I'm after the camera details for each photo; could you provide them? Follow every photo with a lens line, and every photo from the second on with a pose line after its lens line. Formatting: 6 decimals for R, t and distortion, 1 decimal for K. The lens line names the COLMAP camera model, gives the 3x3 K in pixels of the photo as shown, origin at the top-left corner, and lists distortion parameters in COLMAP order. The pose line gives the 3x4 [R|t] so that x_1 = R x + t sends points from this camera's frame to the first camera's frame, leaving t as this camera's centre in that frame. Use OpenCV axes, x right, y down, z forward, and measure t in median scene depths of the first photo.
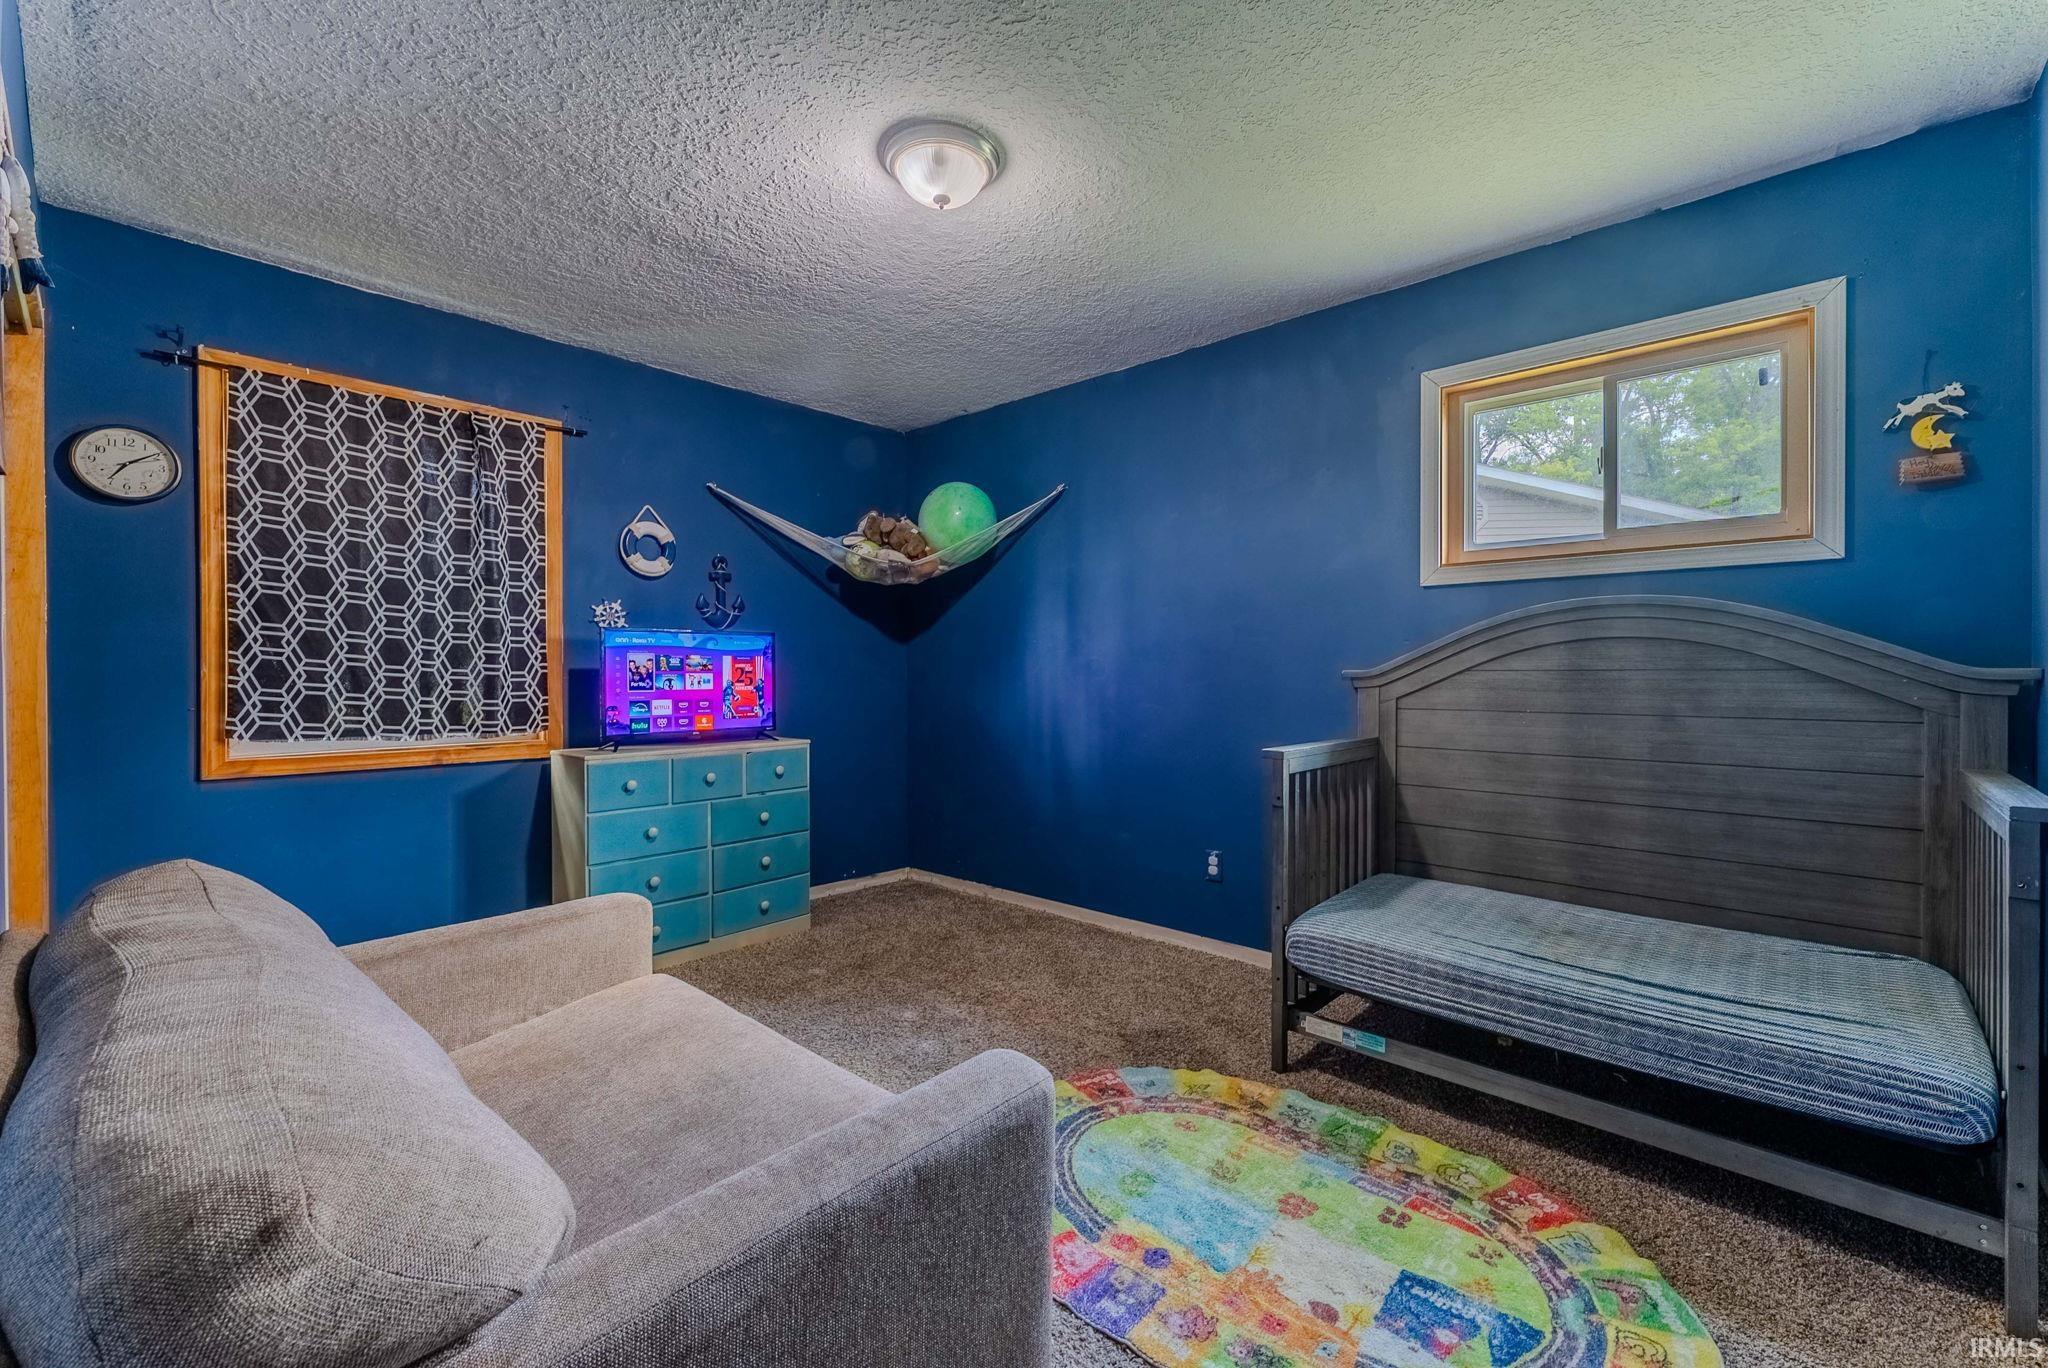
lens RADIAL K [[835.4, 0, 1011.2], [0, 835.4, 671.2], [0, 0, 1]] dist [-0.006347, 0.001281]
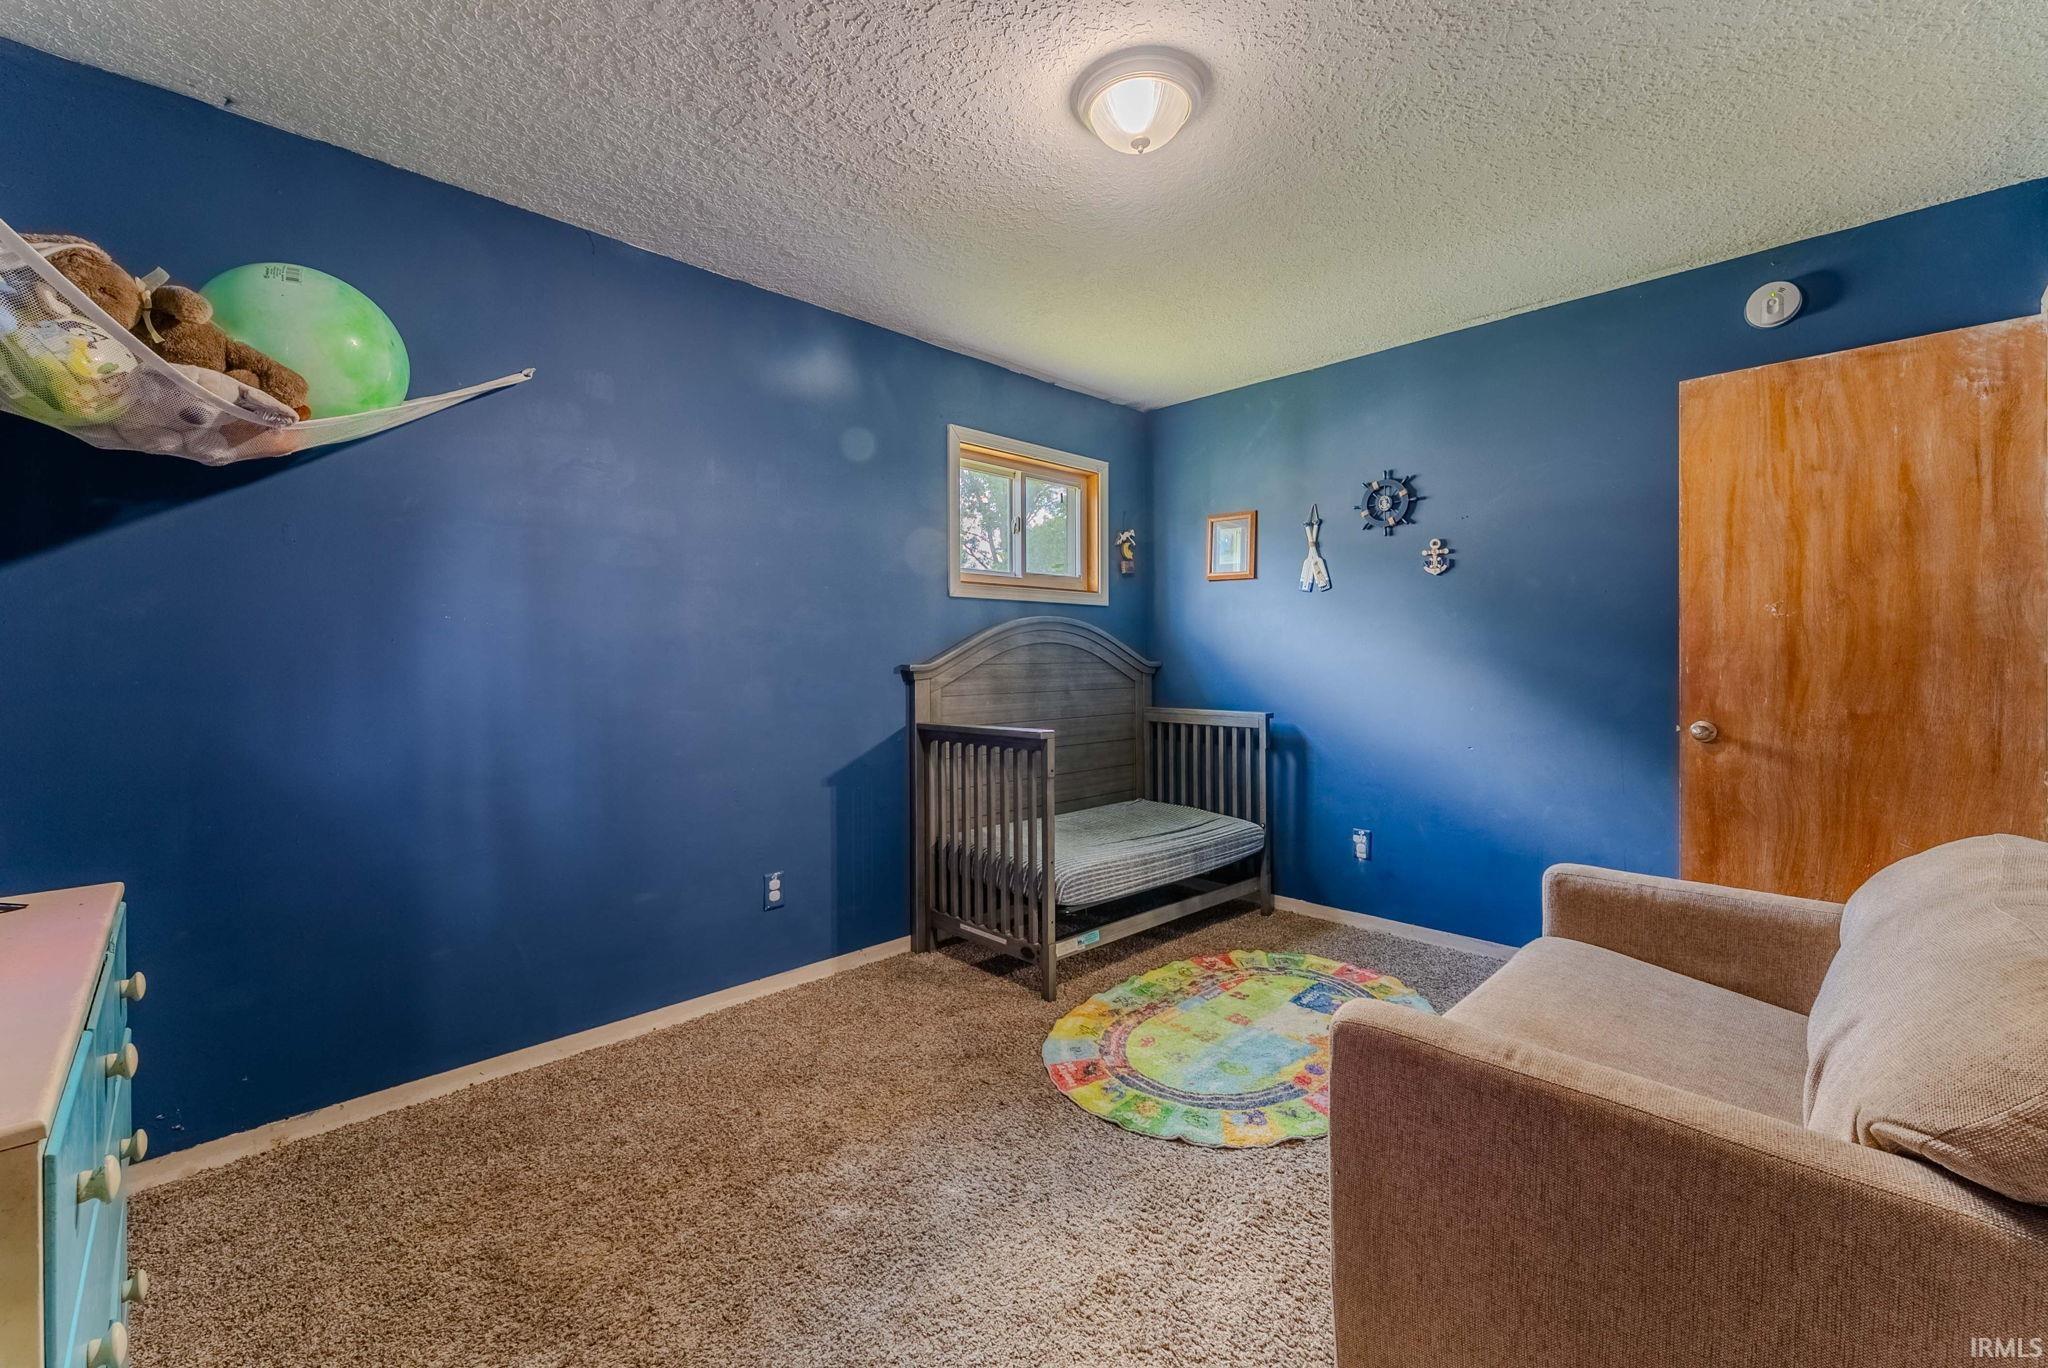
lens RADIAL K [[835.4, 0, 1033.3], [0, 835.4, 668.4], [0, 0, 1]] dist [-0.006347, 0.001281]
pose [[0.046881, 0.003607, 0.998894, -0.965386], [0.021890, 0.999750, -0.004637, 0.016916], [-0.998661, 0.022083, 0.046791, 1.074394]]
